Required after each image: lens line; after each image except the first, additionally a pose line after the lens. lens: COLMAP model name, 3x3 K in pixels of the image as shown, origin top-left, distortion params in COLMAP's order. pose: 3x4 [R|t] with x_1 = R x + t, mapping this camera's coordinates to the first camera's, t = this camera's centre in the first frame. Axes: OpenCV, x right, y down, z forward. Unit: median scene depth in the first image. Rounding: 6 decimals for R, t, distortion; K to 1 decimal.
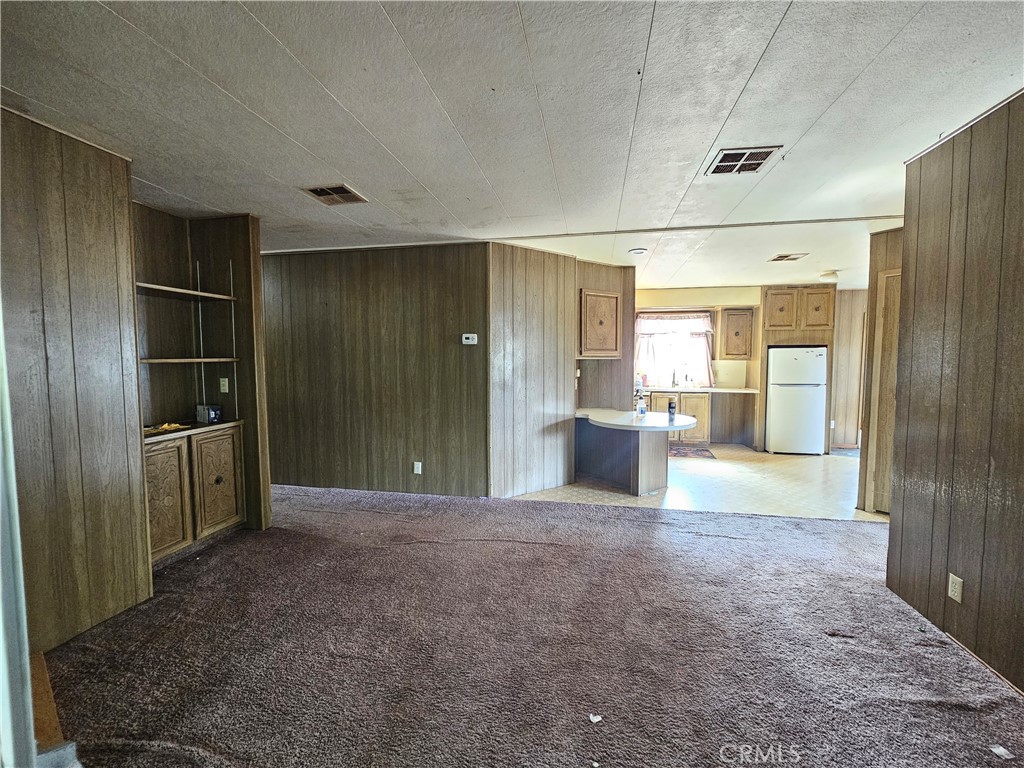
lens RADIAL K [[417.3, 0, 512.4], [0, 417.3, 384.8], [0, 0, 1]] dist [-0.006804, 0.001898]
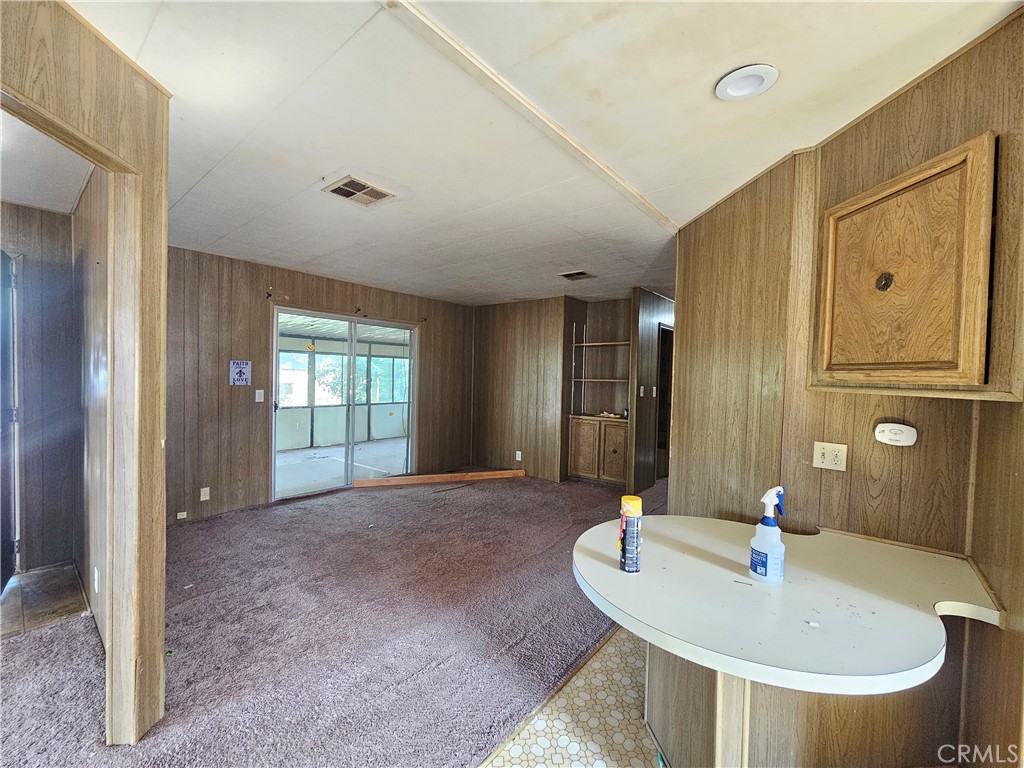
lens RADIAL K [[417.3, 0, 512.5], [0, 417.3, 383.7], [0, 0, 1]] dist [-0.006804, 0.001898]
pose [[-0.476625, 0.011215, -0.879035, 0.500394], [-0.074922, 0.995762, 0.053328, -0.053048], [0.875908, 0.091277, -0.473765, 0.725709]]
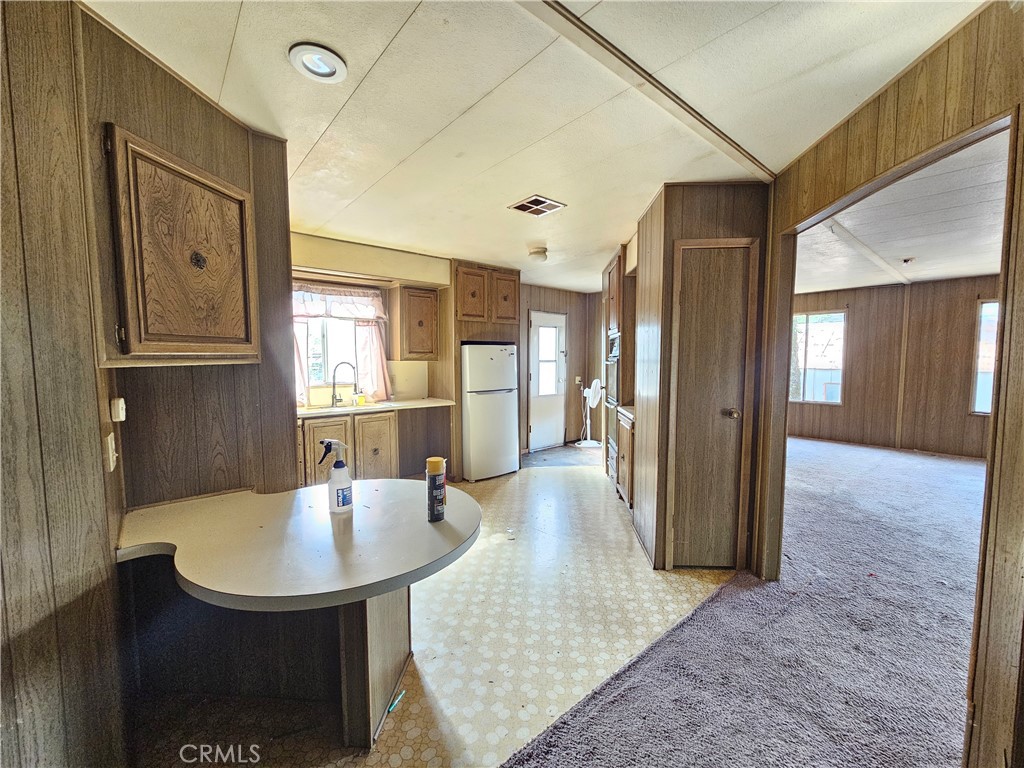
lens RADIAL K [[417.3, 0, 512.0], [0, 417.3, 386.4], [0, 0, 1]] dist [-0.006804, 0.001898]
pose [[0.622388, -0.057063, 0.780626, 0.080470], [0.046772, 0.998268, 0.035682, -0.035712], [-0.781310, 0.014303, 0.623979, 0.466745]]
